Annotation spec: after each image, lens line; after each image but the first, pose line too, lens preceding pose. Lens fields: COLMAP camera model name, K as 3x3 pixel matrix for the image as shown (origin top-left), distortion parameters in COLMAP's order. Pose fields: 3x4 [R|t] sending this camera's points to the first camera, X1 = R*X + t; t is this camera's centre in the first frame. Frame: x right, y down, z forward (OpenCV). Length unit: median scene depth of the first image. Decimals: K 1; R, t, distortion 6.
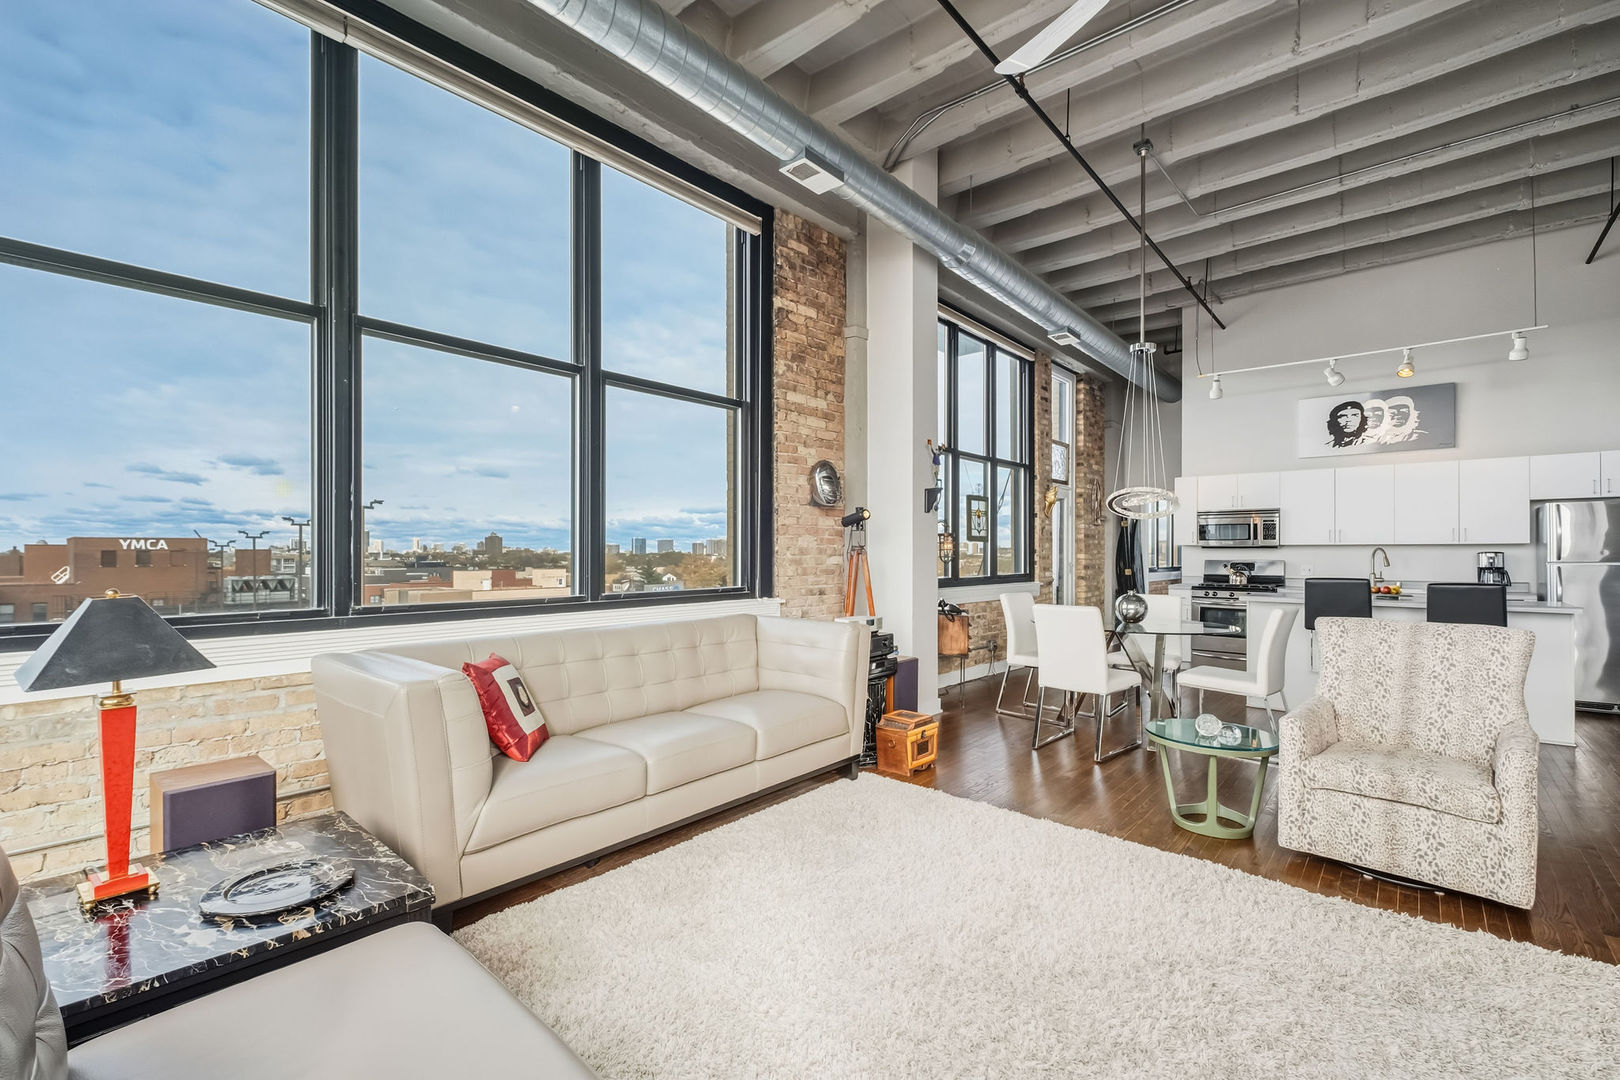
lens RADIAL K [[714.8, 0, 804.8], [0, 714.8, 550.5], [0, 0, 1]] dist [-0.000485, -0.003404]
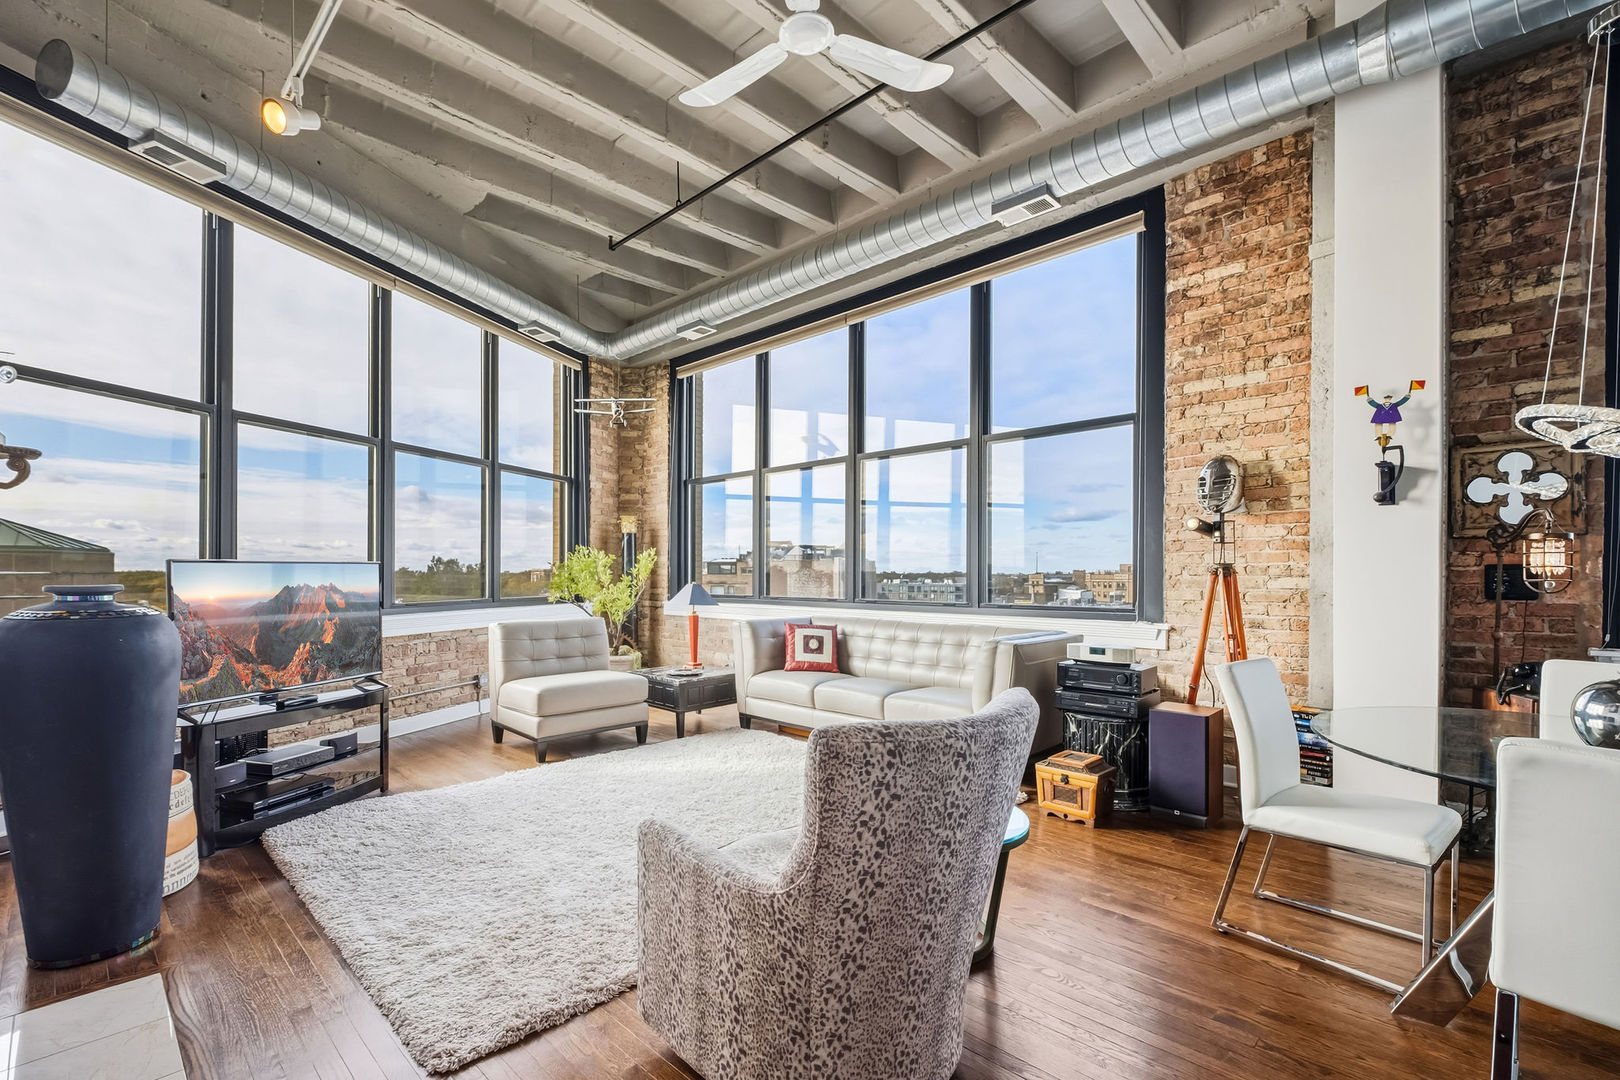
lens RADIAL K [[714.8, 0, 789.6], [0, 714.8, 578.4], [0, 0, 1]] dist [-0.000485, -0.003404]
pose [[-0.072829, 0.006754, -0.997322, 0.595263], [-0.000141, 0.999977, 0.006782, 0.003095], [0.997344, 0.000634, -0.072826, 0.406483]]
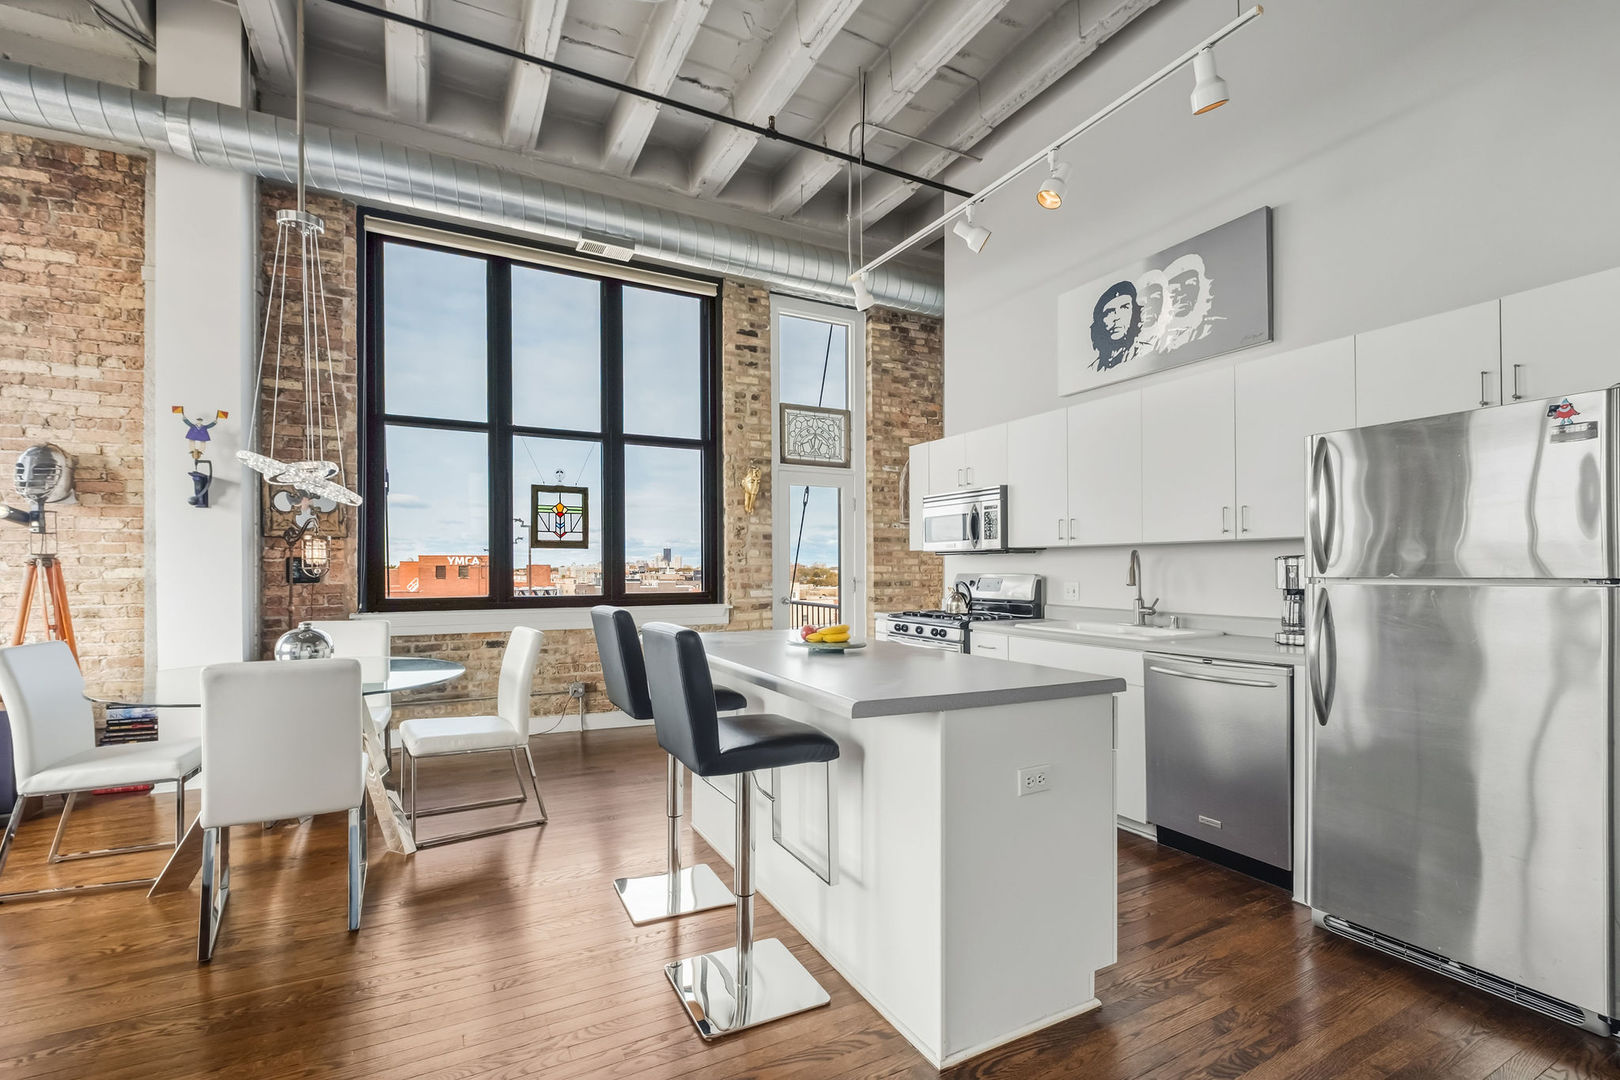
lens RADIAL K [[714.8, 0, 797.9], [0, 714.8, 569.3], [0, 0, 1]] dist [-0.000485, -0.003404]
pose [[0.931688, -0.002054, -0.363254, 0.743282], [0.004879, 0.999965, 0.006862, 0.005689], [0.363227, -0.008166, 0.931665, 0.404315]]
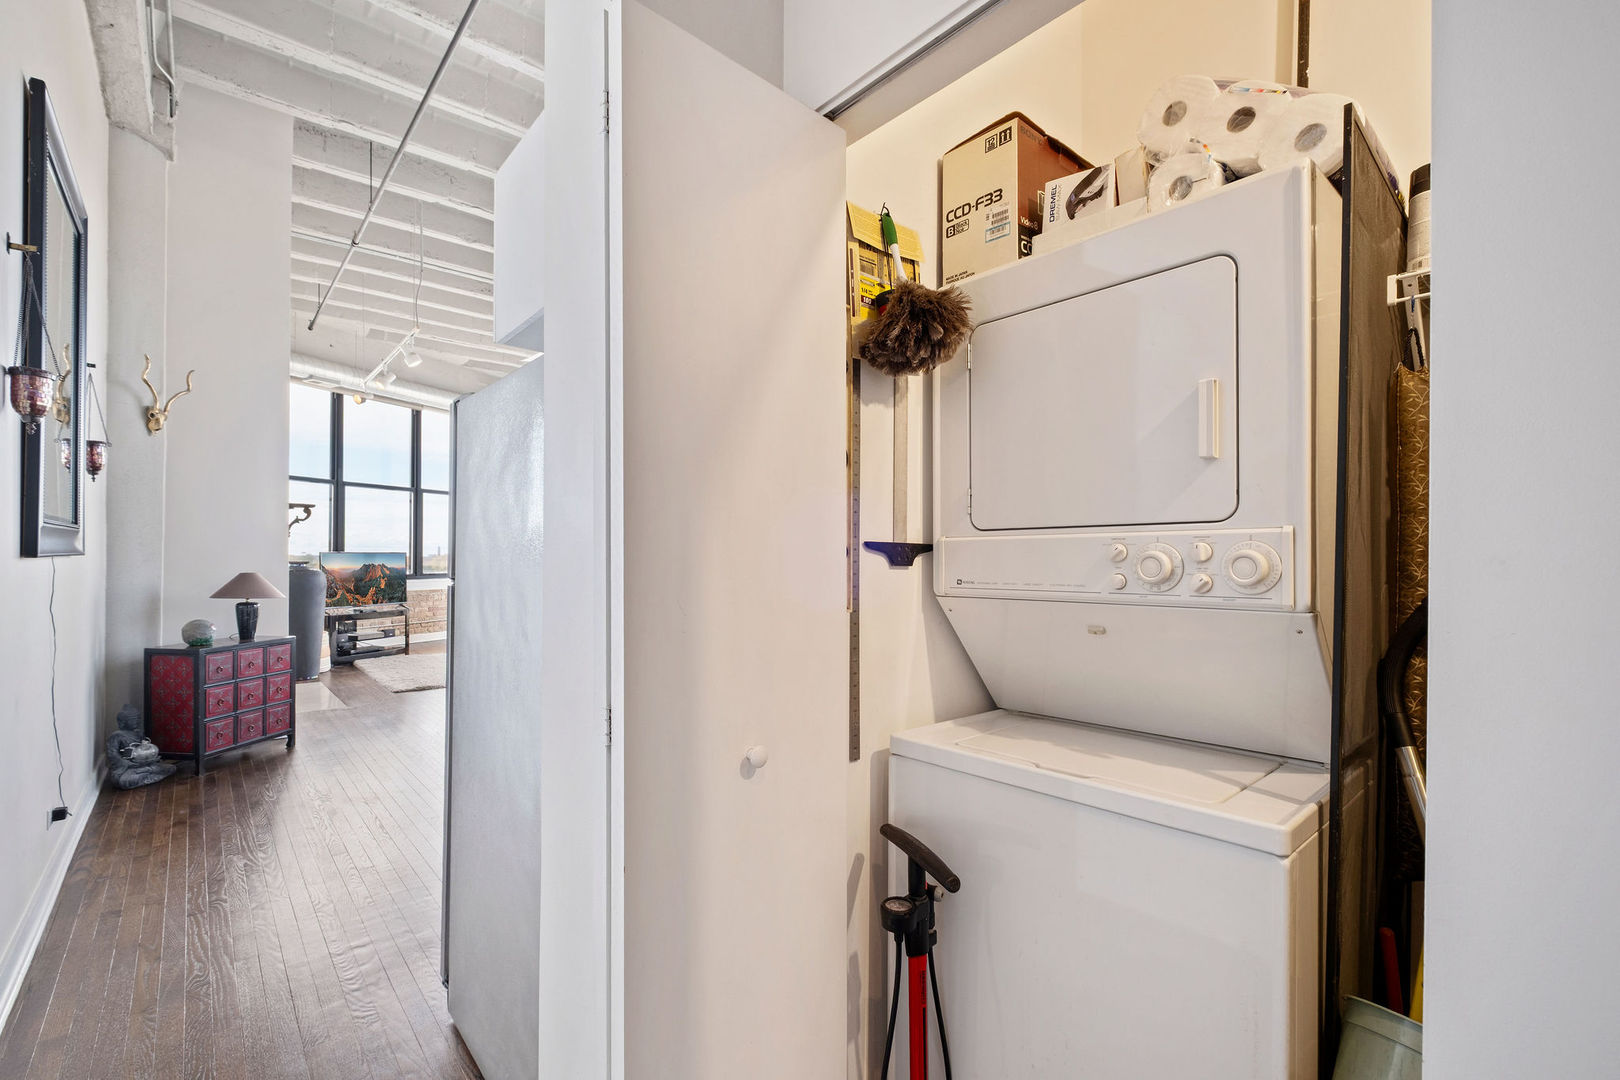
lens RADIAL K [[714.8, 0, 804.4], [0, 714.8, 563.9], [0, 0, 1]] dist [-0.000485, -0.003404]
pose [[-0.157476, 0.006153, -0.987504, 1.181430], [-0.002117, 0.999976, 0.006568, 0.004365], [0.987521, 0.003125, -0.157459, 0.929068]]
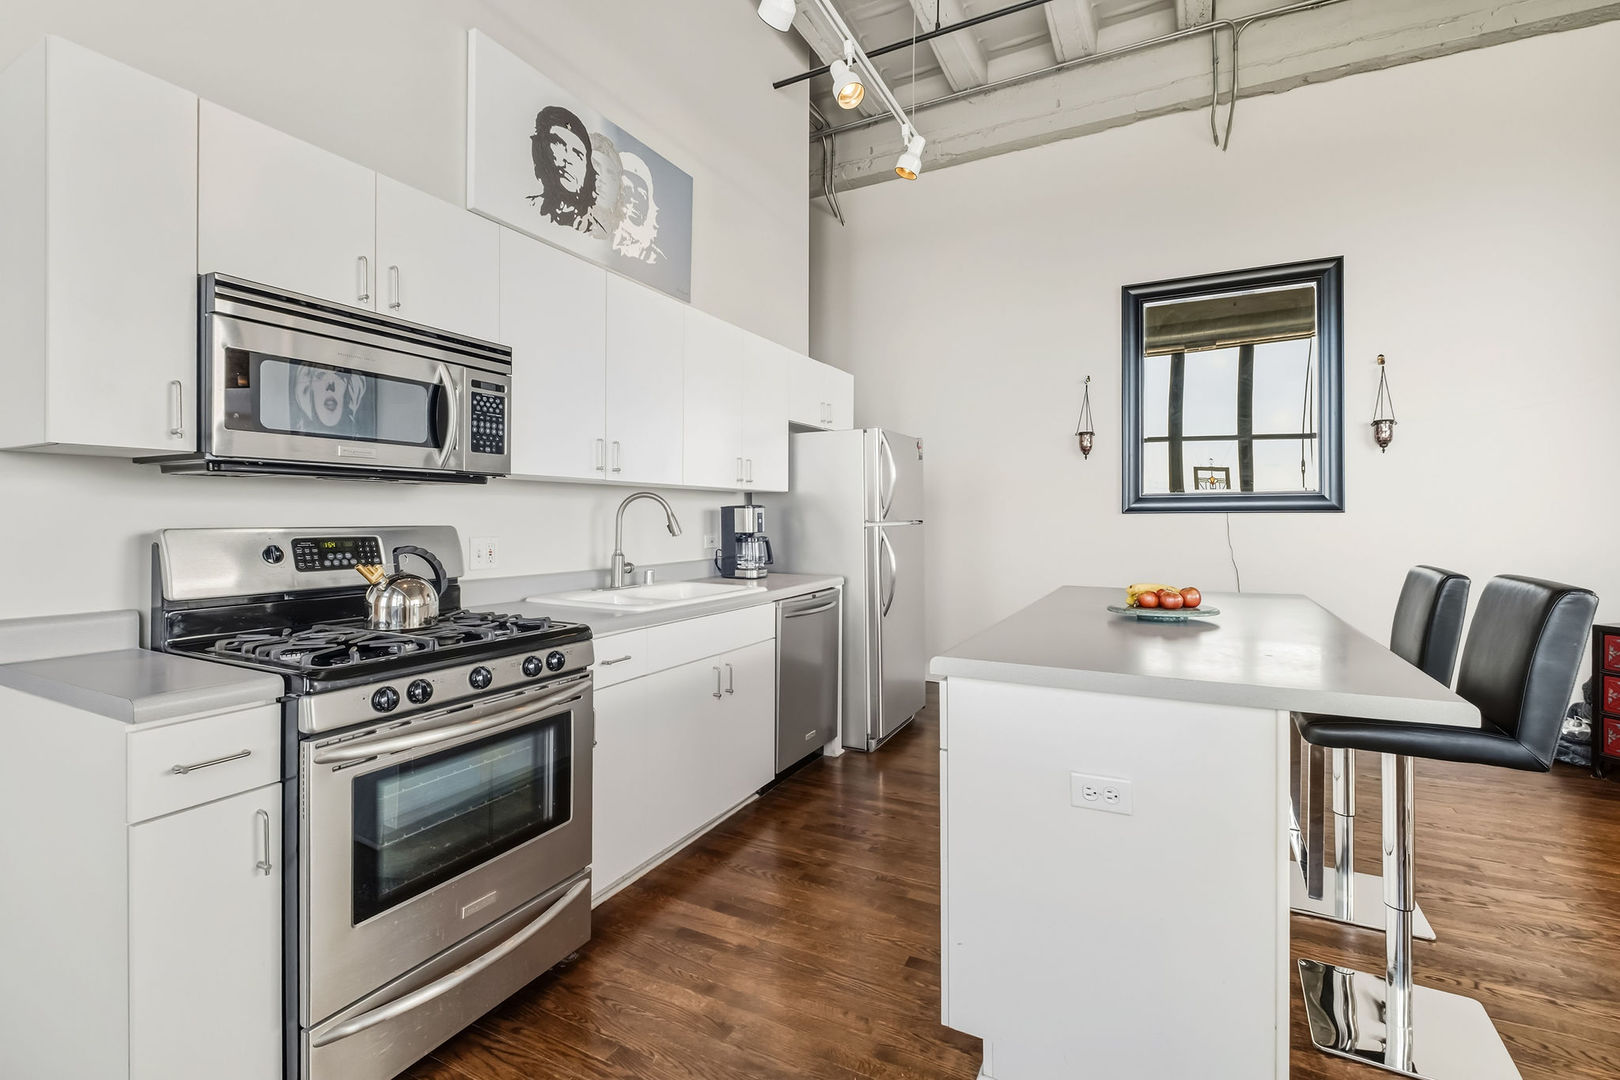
lens RADIAL K [[714.8, 0, 803.1], [0, 714.8, 528.1], [0, 0, 1]] dist [-0.000485, -0.003404]
pose [[-0.230977, -0.011902, 0.972886, 0.361070], [-0.002053, 0.999929, 0.011745, 0.011658], [-0.972957, 0.000715, -0.230985, 0.979720]]
